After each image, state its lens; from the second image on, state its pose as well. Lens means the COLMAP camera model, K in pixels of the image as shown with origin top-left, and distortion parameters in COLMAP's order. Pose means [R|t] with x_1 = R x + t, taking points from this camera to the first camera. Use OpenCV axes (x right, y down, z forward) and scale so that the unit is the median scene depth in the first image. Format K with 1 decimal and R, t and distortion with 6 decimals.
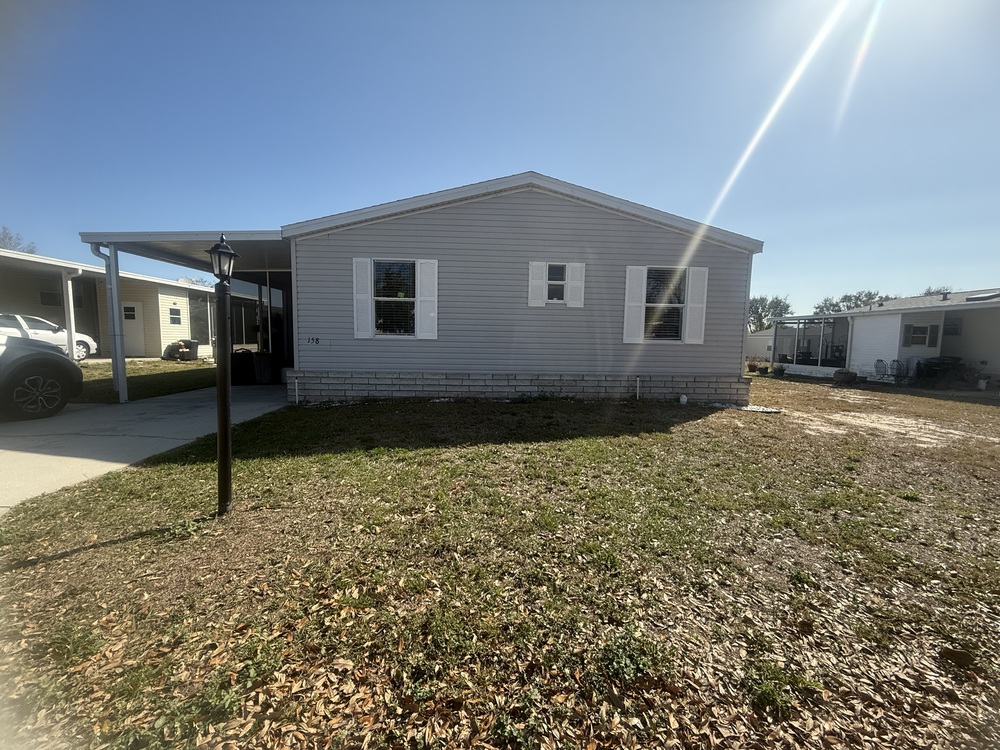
lens RADIAL K [[403.9, 0, 494.3], [0, 403.9, 372.6], [0, 0, 1]] dist [-0.001961, 0.000035]
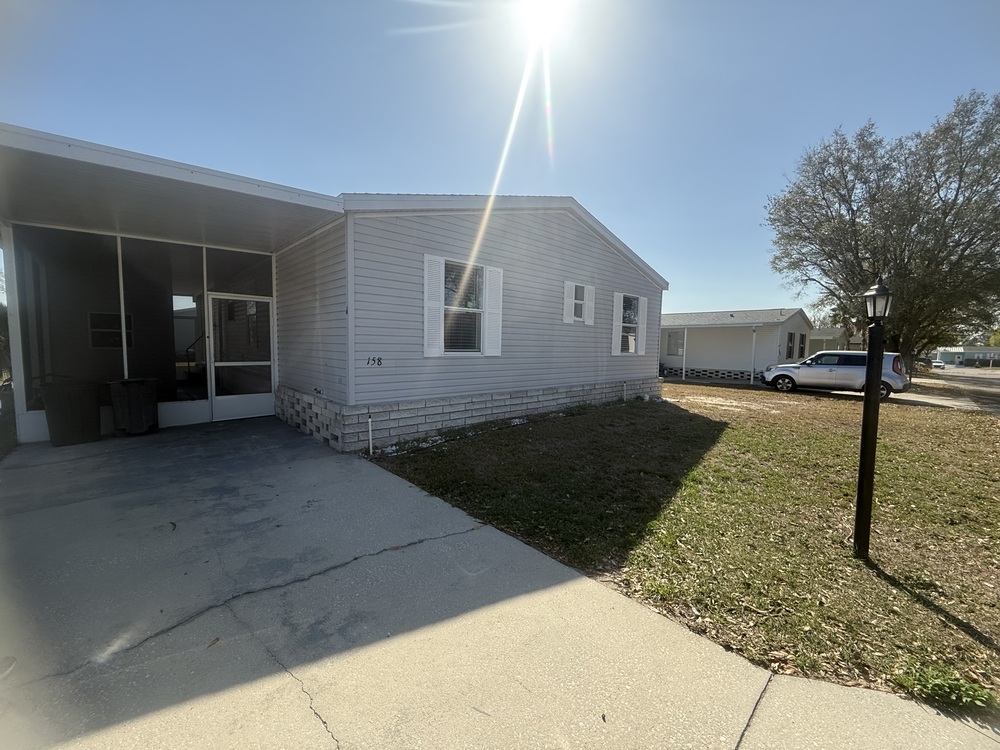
lens RADIAL K [[403.9, 0, 499.7], [0, 403.9, 372.2], [0, 0, 1]] dist [-0.001961, 0.000035]
pose [[0.760401, -0.045952, 0.647826, -0.740964], [0.045813, 0.998804, 0.017074, -0.061594], [-0.647836, 0.016696, 0.761597, 0.311335]]
